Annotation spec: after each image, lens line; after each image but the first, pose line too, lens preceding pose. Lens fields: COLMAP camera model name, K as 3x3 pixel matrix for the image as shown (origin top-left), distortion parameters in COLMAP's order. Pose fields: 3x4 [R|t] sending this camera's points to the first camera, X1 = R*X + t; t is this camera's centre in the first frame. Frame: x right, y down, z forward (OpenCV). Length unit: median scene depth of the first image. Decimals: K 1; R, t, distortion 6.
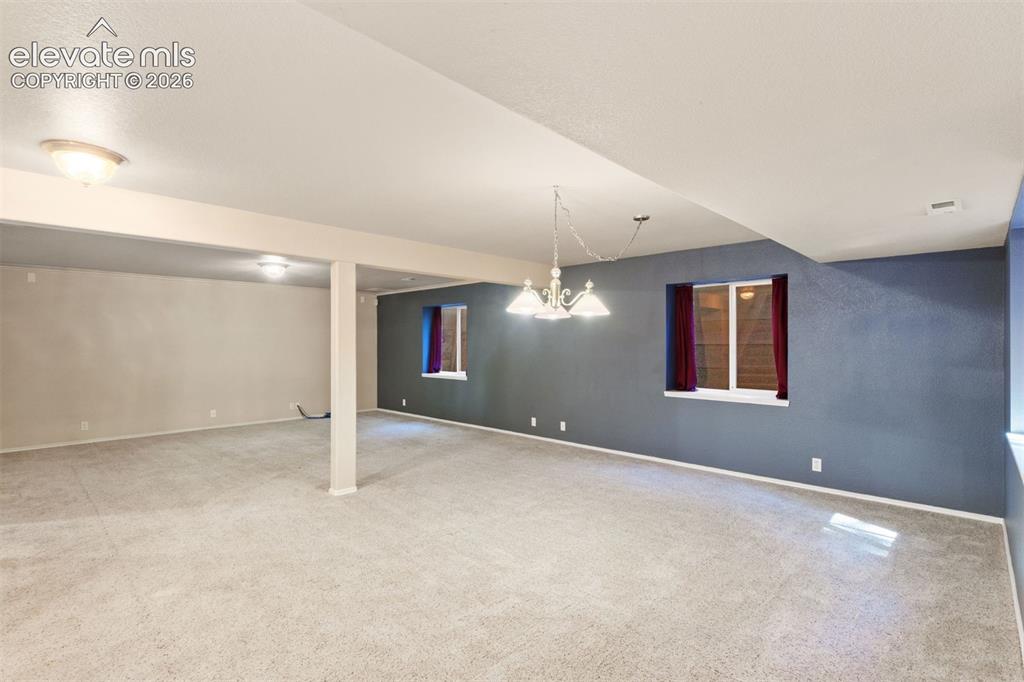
lens RADIAL K [[486.6, 0, 511.7], [0, 486.6, 340.1], [0, 0, 1]] dist [-0.000678, 0.000189]
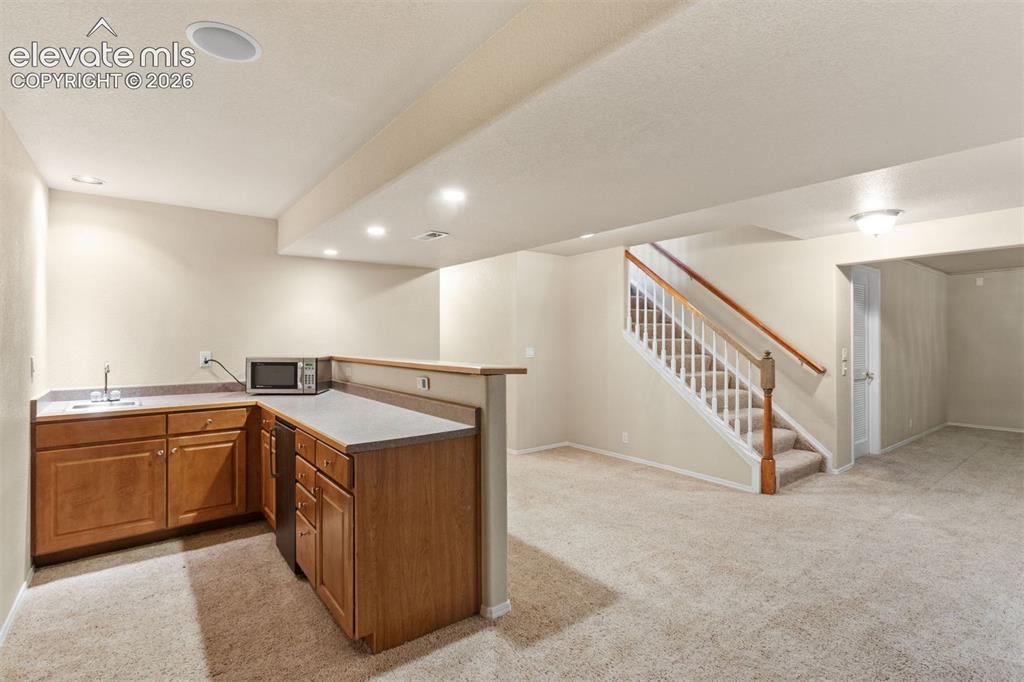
lens RADIAL K [[486.6, 0, 511.3], [0, 486.6, 337.1], [0, 0, 1]] dist [-0.000678, 0.000189]
pose [[-0.105041, 0.007167, -0.994442, 0.801181], [-0.002277, 0.999970, 0.007447, -0.002886], [0.994465, 0.003046, -0.105022, -0.000641]]
